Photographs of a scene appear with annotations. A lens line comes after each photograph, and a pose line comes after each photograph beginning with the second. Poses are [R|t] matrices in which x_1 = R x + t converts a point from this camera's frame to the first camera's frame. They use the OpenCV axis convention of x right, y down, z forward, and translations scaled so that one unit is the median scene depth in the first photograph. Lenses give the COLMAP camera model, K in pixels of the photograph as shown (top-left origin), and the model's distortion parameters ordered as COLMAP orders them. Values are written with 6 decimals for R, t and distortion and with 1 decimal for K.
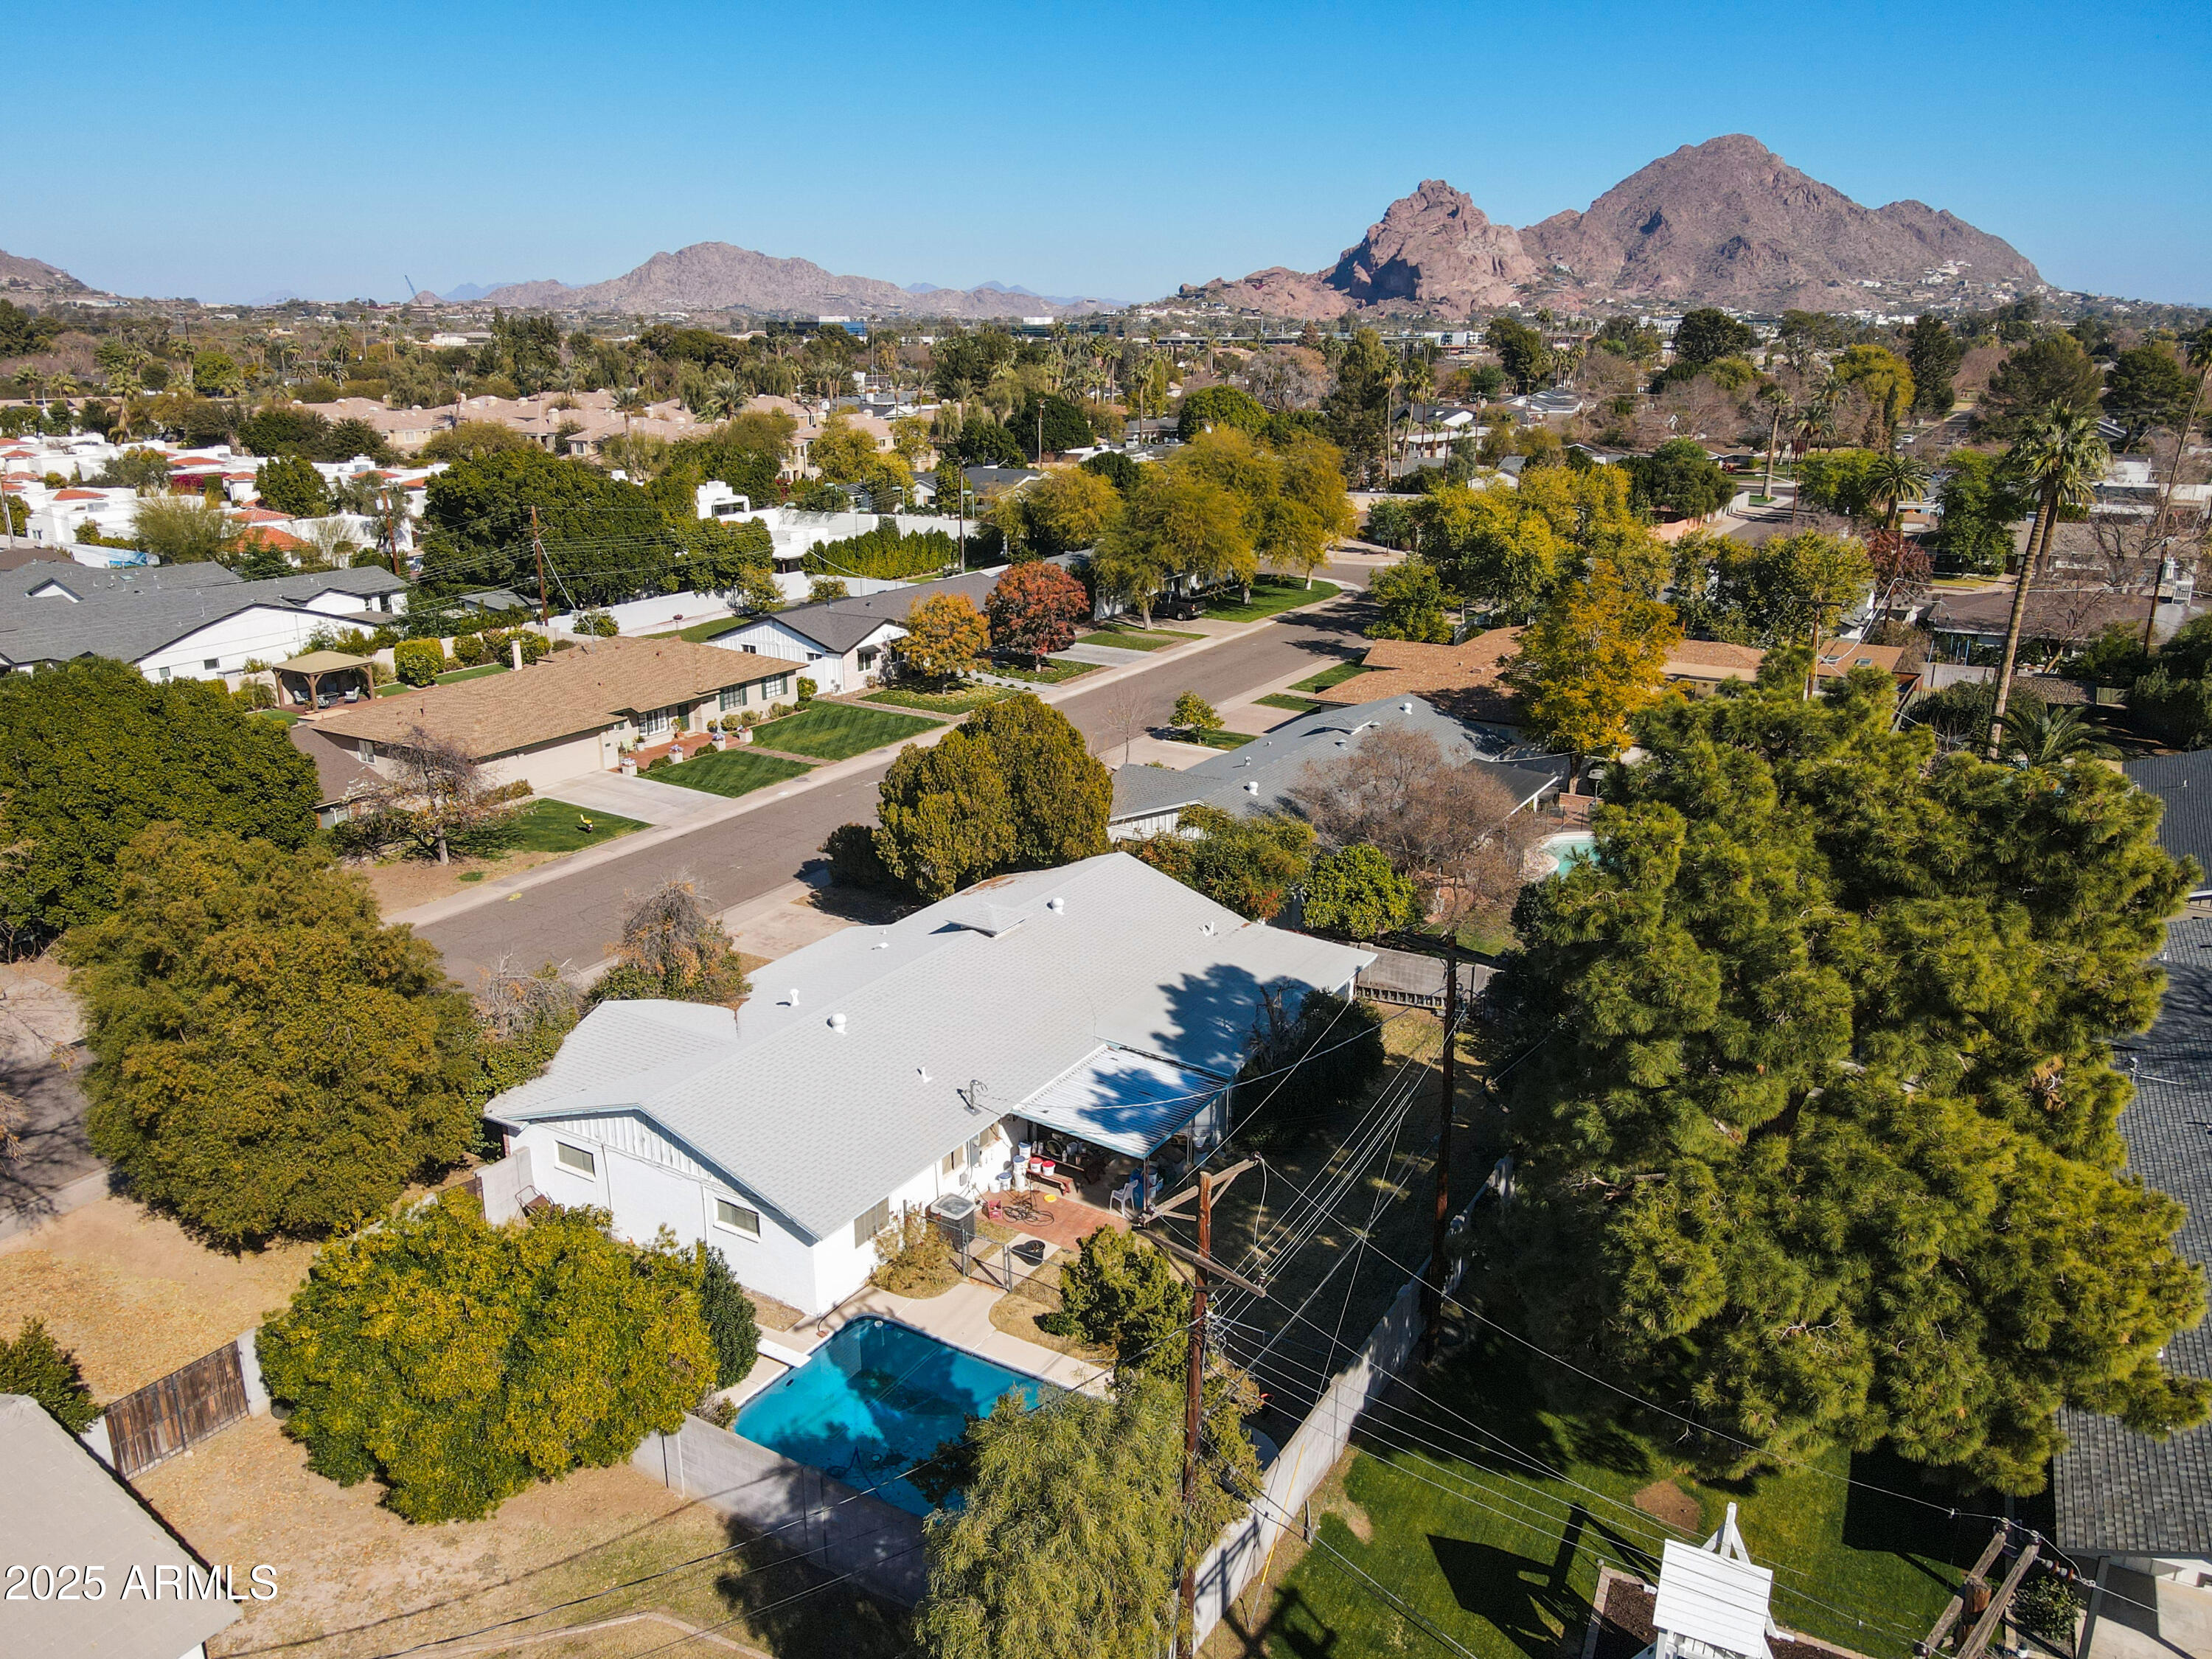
lens RADIAL K [[1623.8, 0, 1095.4], [0, 1623.8, 826.8], [0, 0, 1]] dist [0.004578, 0.019272]
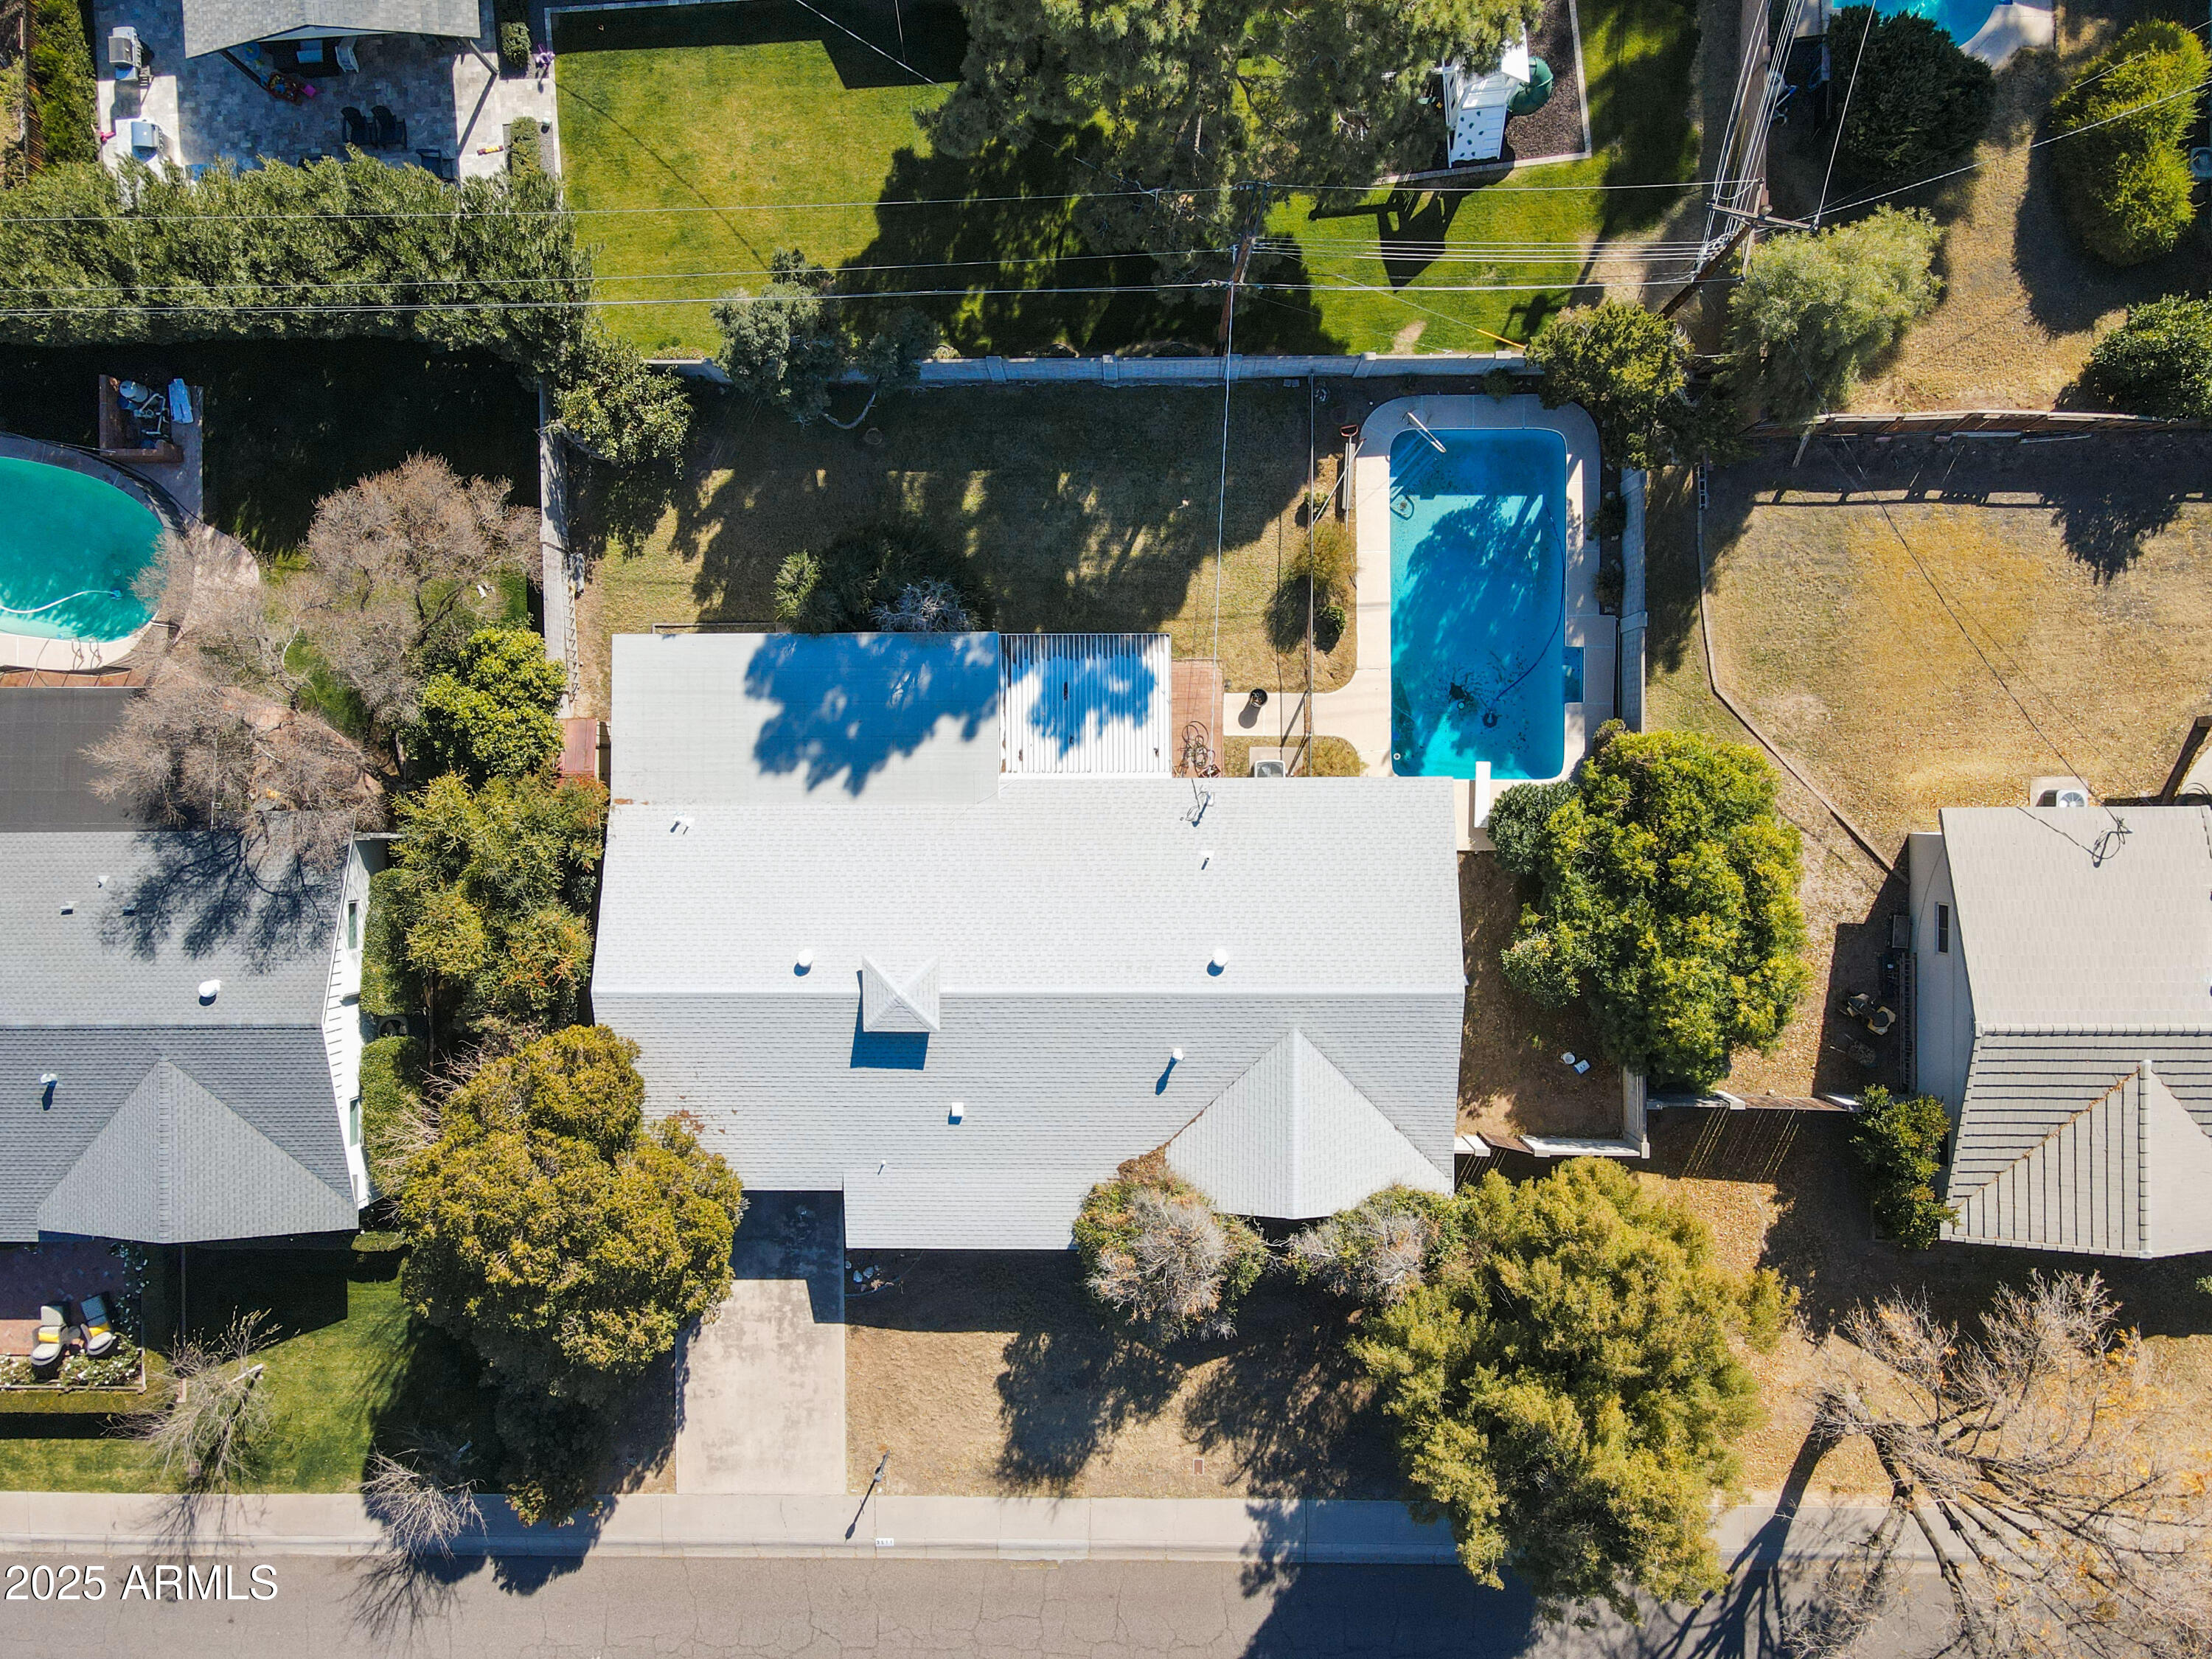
lens RADIAL K [[1623.8, 0, 1066.4], [0, 1623.8, 832.2], [0, 0, 1]] dist [0.004578, 0.019272]
pose [[-0.523088, -0.852258, 0.005966, -0.036773], [0.270802, -0.159565, 0.949318, -0.612698], [-0.808112, 0.498193, 0.314260, 0.545564]]
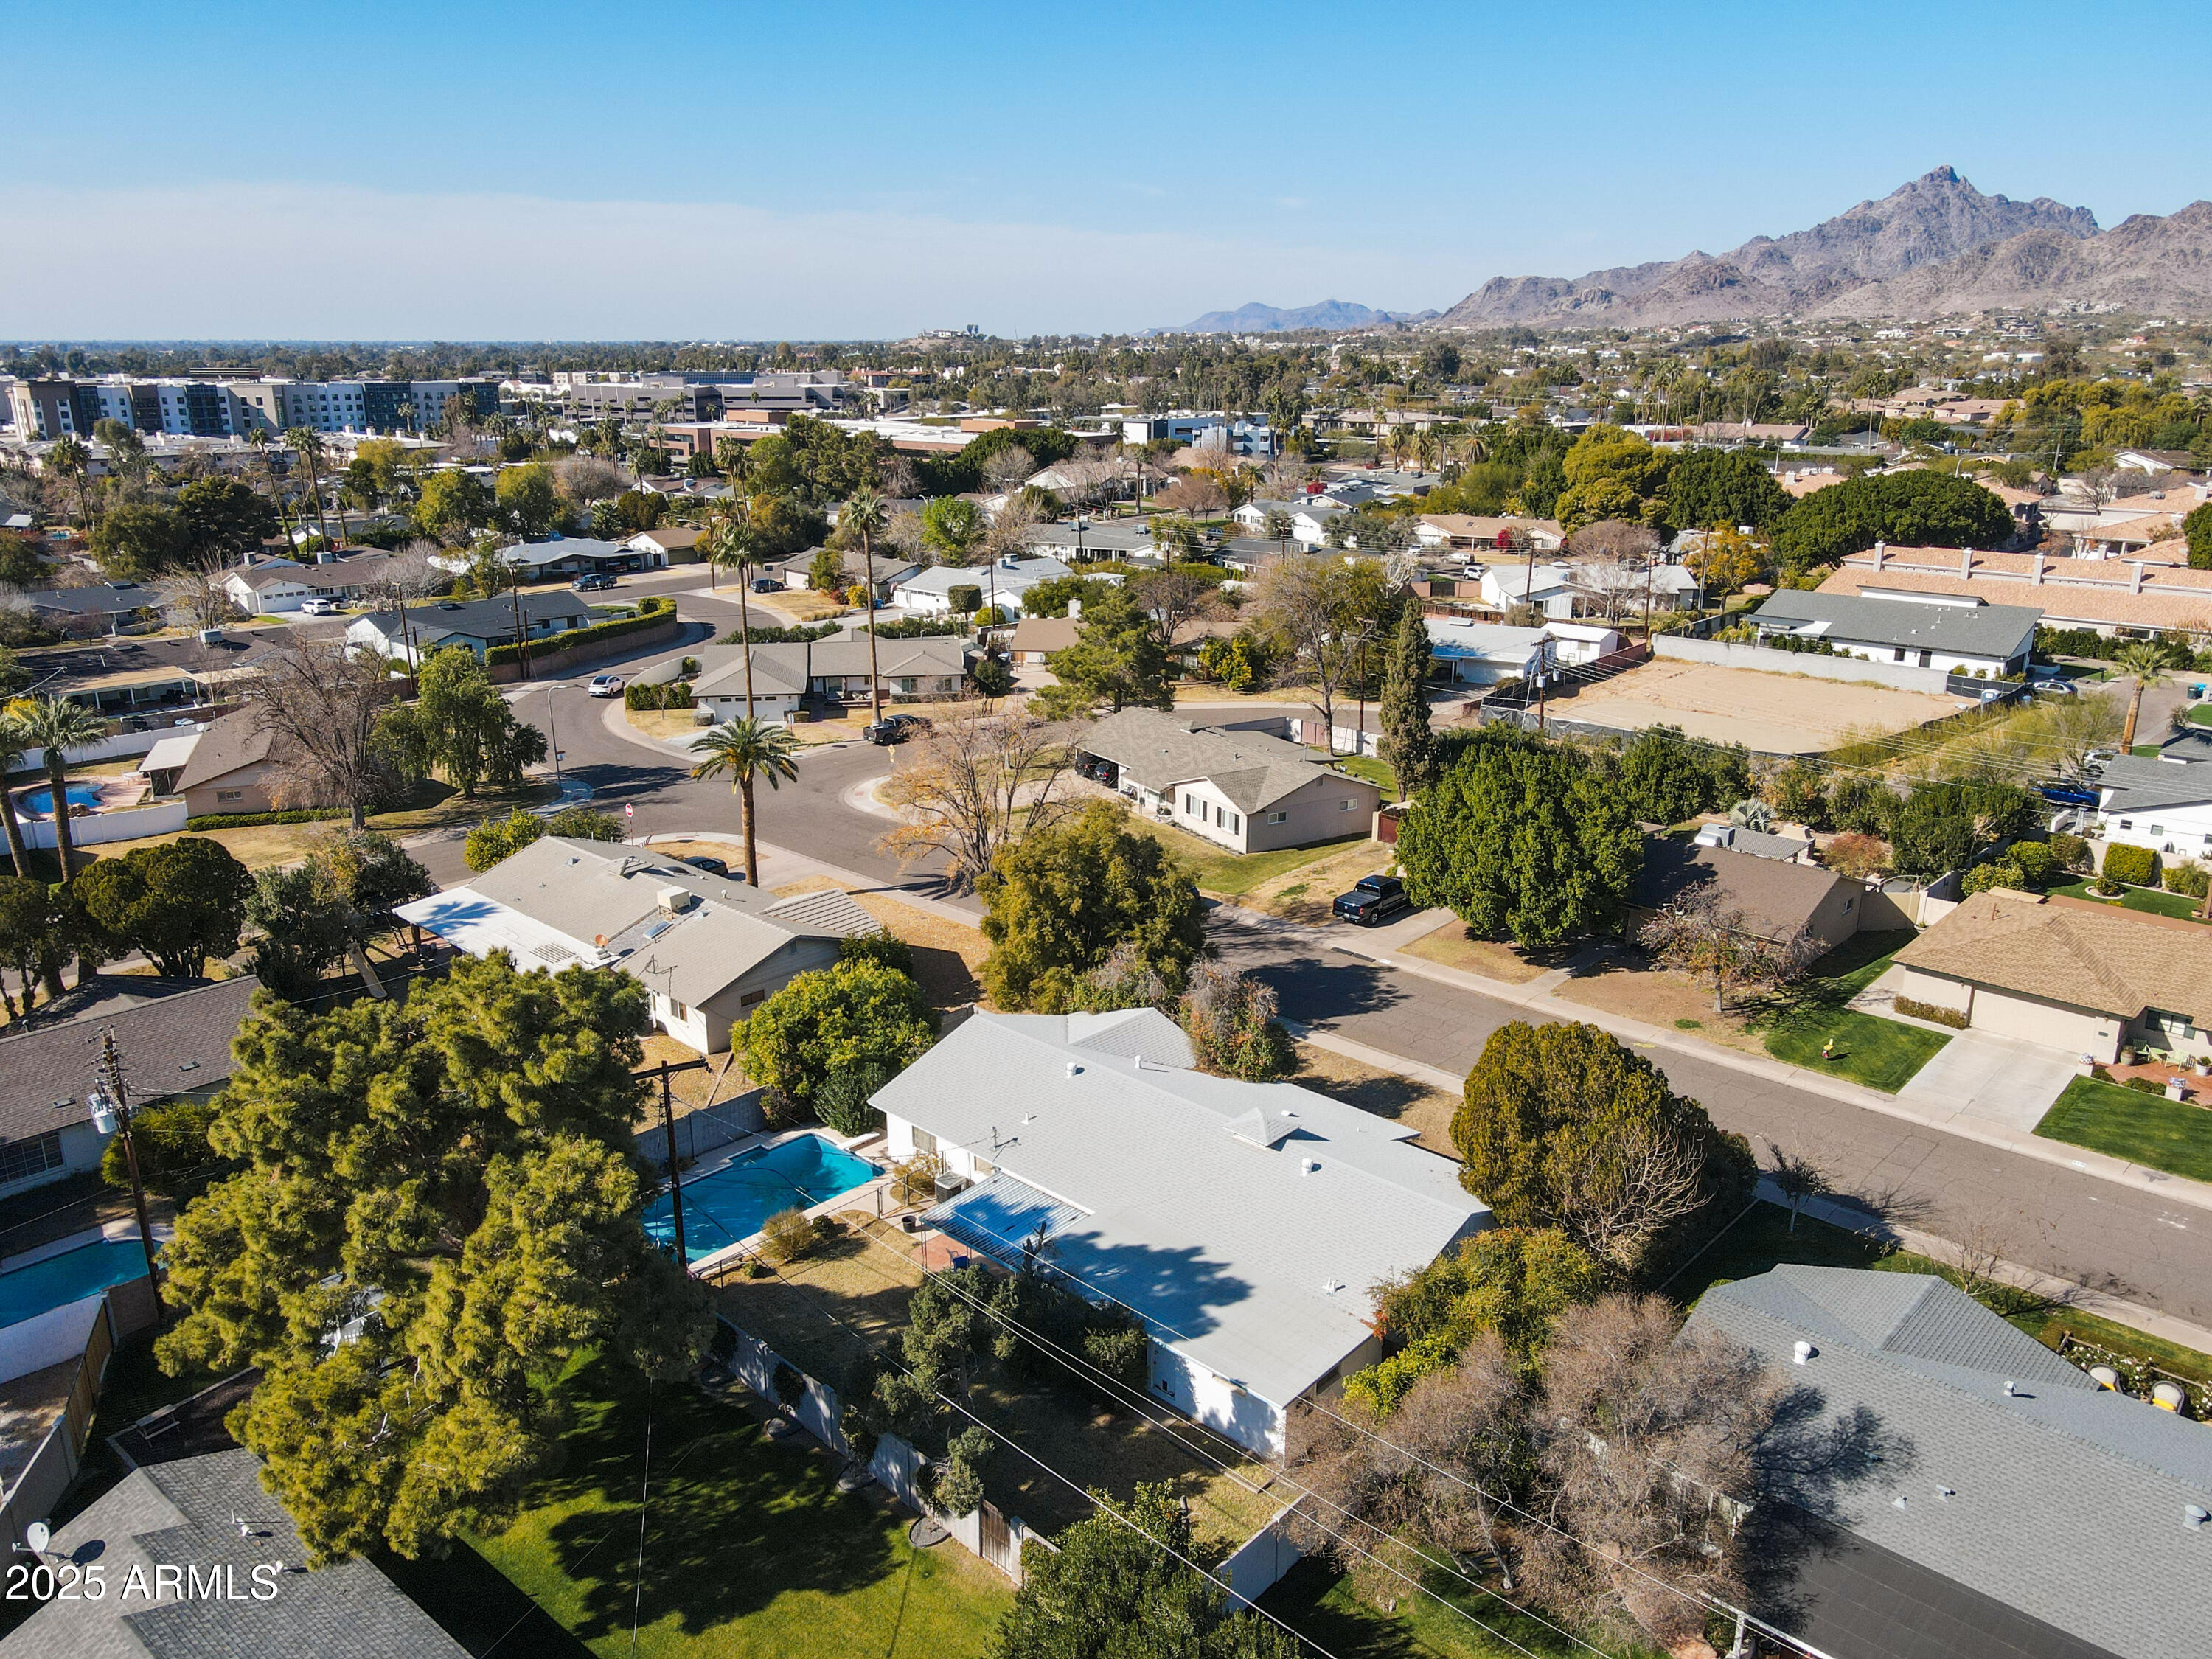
lens RADIAL K [[1623.8, 0, 1099.2], [0, 1623.8, 840.0], [0, 0, 1]] dist [0.004578, 0.019272]
pose [[-0.206456, 0.292285, -0.933780, 0.813222], [-0.283561, 0.895513, 0.343001, -0.406806], [0.936466, 0.335598, -0.102003, 0.818197]]
